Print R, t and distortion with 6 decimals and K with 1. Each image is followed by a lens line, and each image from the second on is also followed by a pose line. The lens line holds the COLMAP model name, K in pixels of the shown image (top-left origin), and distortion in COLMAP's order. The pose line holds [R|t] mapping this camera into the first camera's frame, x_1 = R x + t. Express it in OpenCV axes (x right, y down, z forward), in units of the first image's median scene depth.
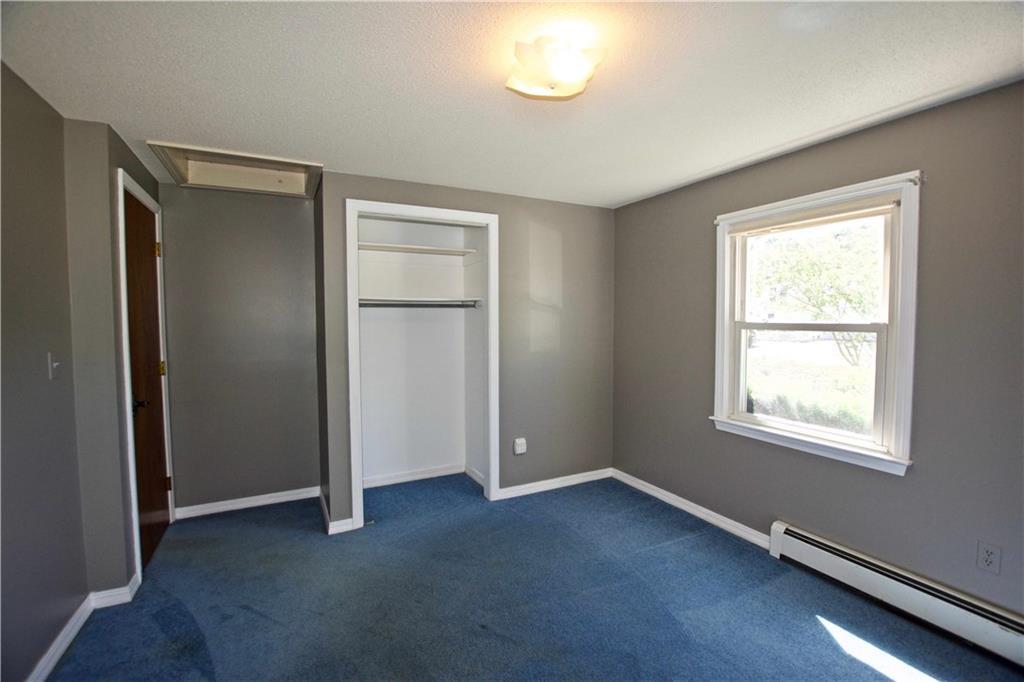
lens RADIAL K [[454.4, 0, 518.9], [0, 454.4, 342.5], [0, 0, 1]] dist [-0.024863, 0.003499]
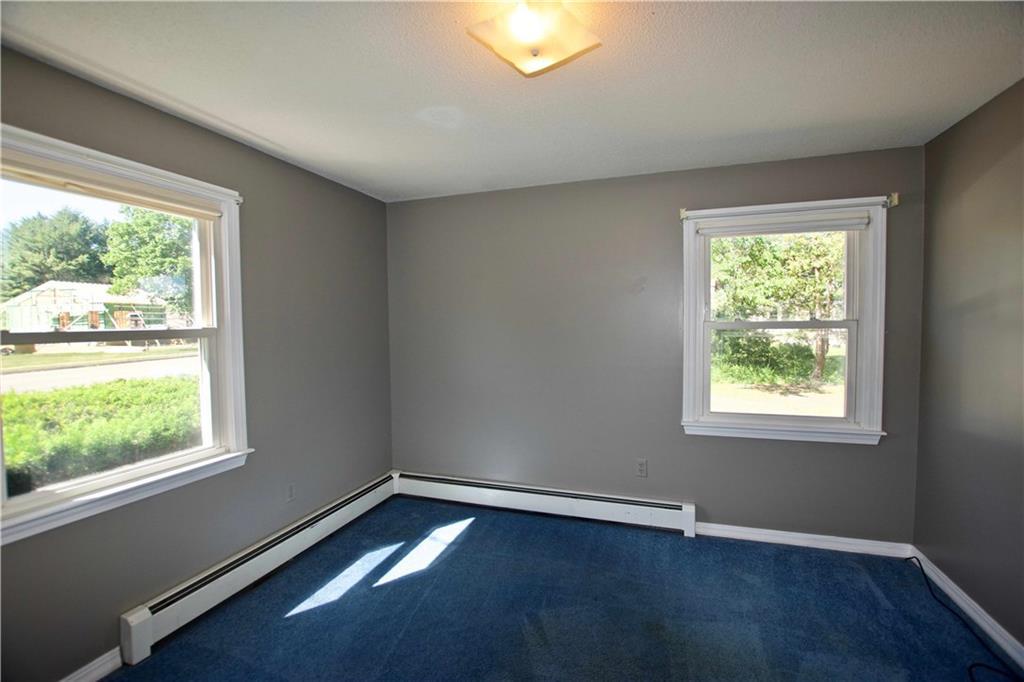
lens RADIAL K [[454.4, 0, 512.7], [0, 454.4, 340.5], [0, 0, 1]] dist [-0.024863, 0.003499]
pose [[-0.674387, -0.021386, 0.738068, -0.303047], [0.052268, 0.995690, 0.076609, -0.043712], [-0.736526, 0.090241, -0.670363, 0.908934]]
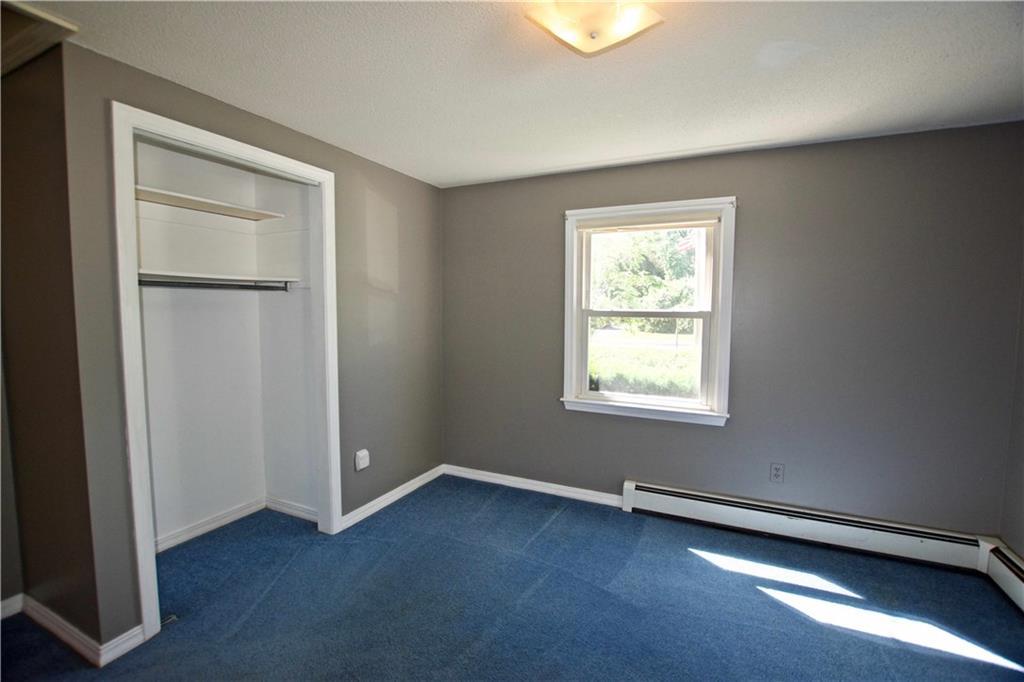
lens RADIAL K [[454.4, 0, 517.3], [0, 454.4, 341.8], [0, 0, 1]] dist [-0.024863, 0.003499]
pose [[0.802708, -0.039968, 0.595032, -0.314436], [0.024628, 0.999122, 0.033887, -0.009847], [-0.595864, -0.012547, 0.802988, 0.211007]]
